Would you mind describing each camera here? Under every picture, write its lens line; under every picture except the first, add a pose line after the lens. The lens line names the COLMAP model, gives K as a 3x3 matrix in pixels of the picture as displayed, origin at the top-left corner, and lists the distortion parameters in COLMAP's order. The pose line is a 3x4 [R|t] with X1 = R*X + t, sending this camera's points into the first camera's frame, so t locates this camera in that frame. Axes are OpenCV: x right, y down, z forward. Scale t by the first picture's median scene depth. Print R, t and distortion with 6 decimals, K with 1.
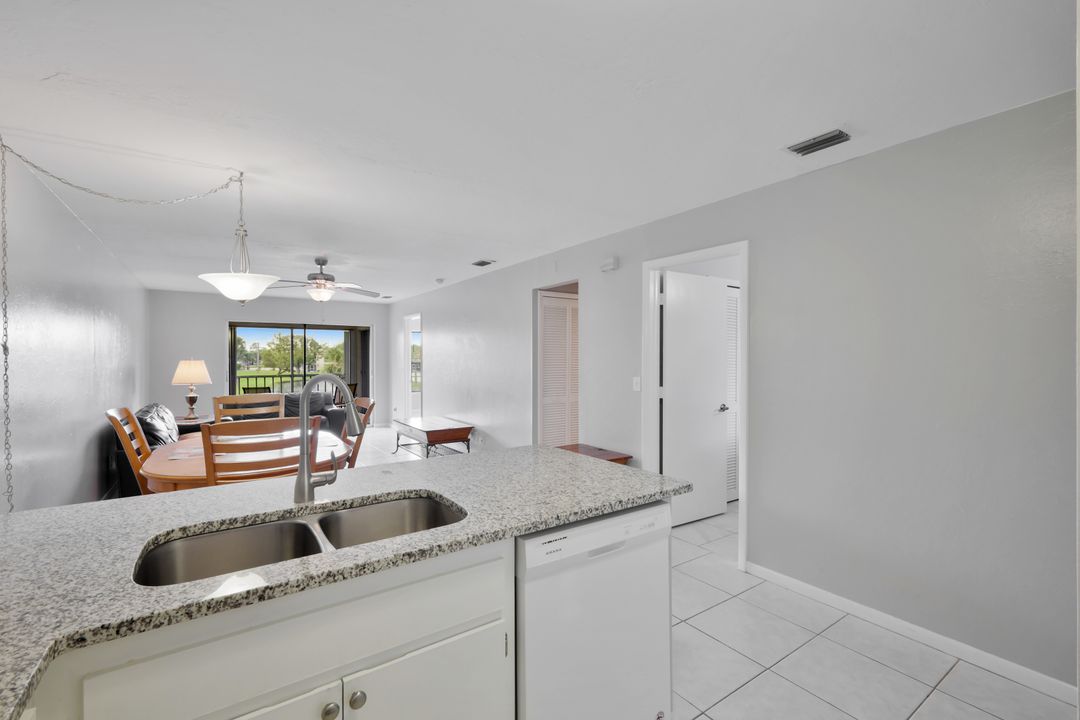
lens RADIAL K [[476.0, 0, 534.4], [0, 476.0, 360.2], [0, 0, 1]] dist [-0.000388, -0.000306]
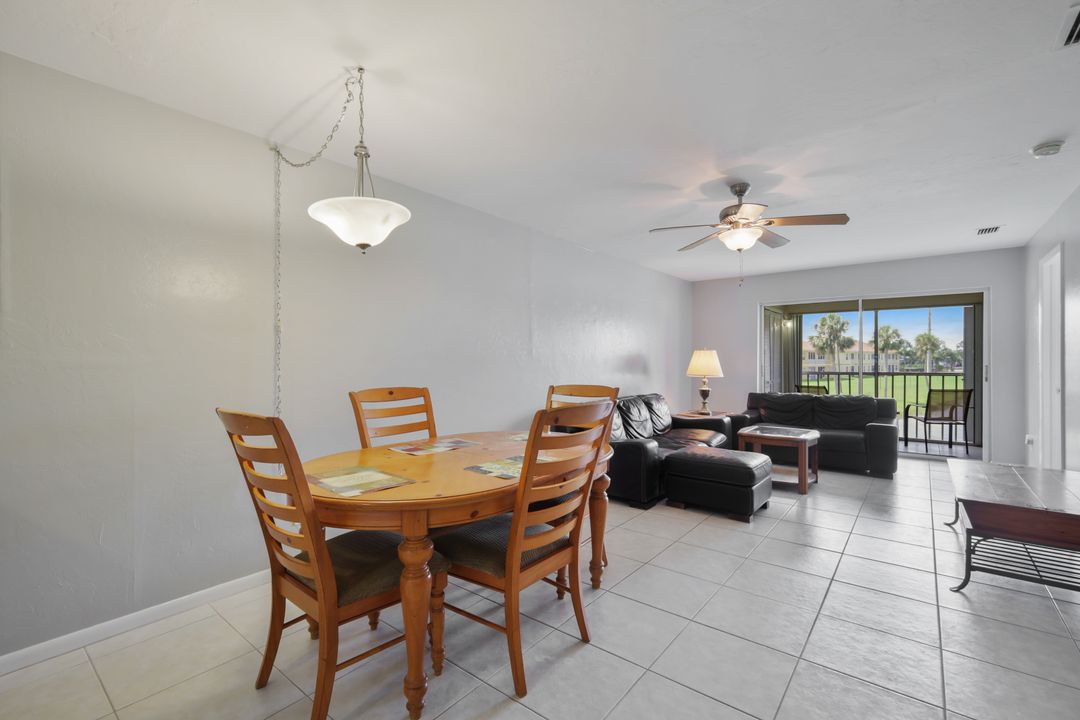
lens RADIAL K [[476.0, 0, 541.2], [0, 476.0, 354.9], [0, 0, 1]] dist [-0.000388, -0.000306]
pose [[0.305676, -0.006419, -0.952114, 0.082826], [-0.004584, 0.999956, -0.008213, 0.023749], [0.952125, 0.006875, 0.305633, 0.547199]]
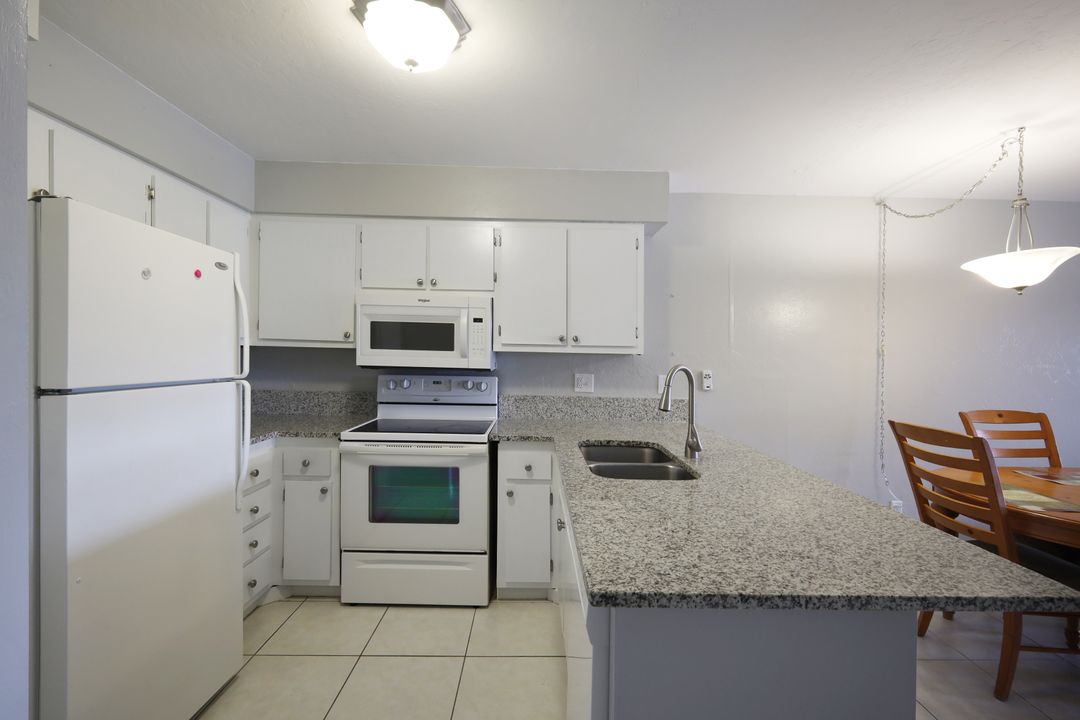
lens RADIAL K [[476.0, 0, 547.2], [0, 476.0, 355.2], [0, 0, 1]] dist [-0.000388, -0.000306]
pose [[-0.534441, 0.000767, -0.845205, 0.260464], [-0.023169, 0.999611, 0.015558, -0.003010], [0.844888, 0.027897, -0.534215, 0.399325]]
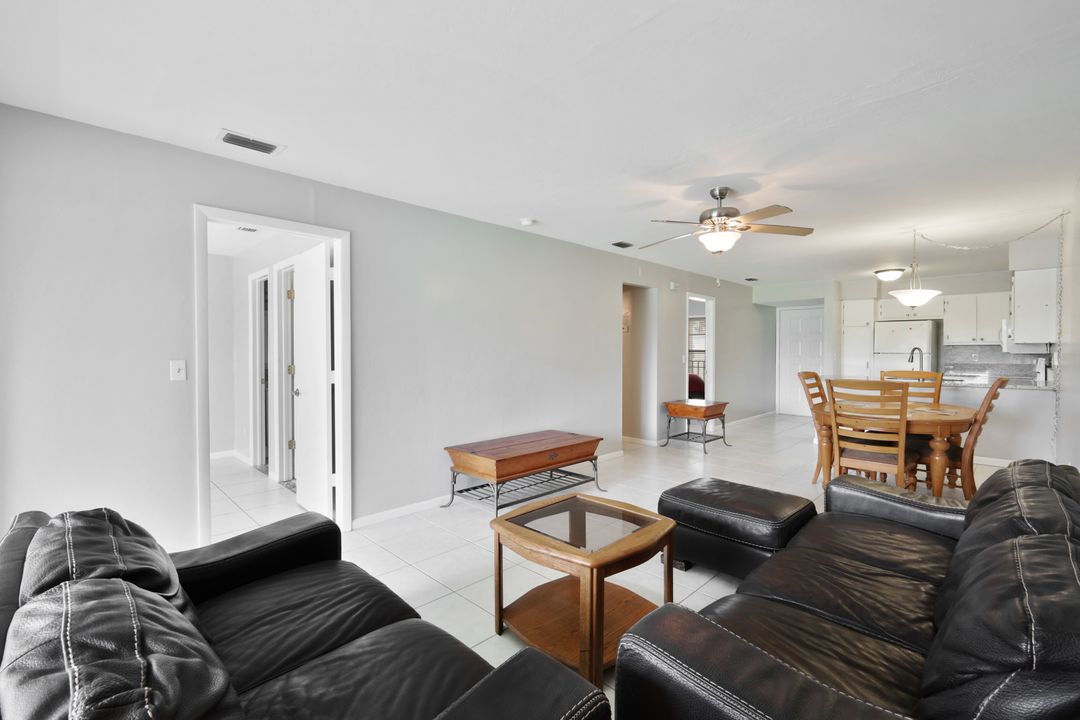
lens RADIAL K [[476.0, 0, 543.0], [0, 476.0, 352.4], [0, 0, 1]] dist [-0.000388, -0.000306]
pose [[-0.205123, -0.000403, 0.978736, -1.046023], [0.006787, 0.999975, 0.001834, 0.013092], [-0.978713, 0.007019, -0.205115, 1.381881]]
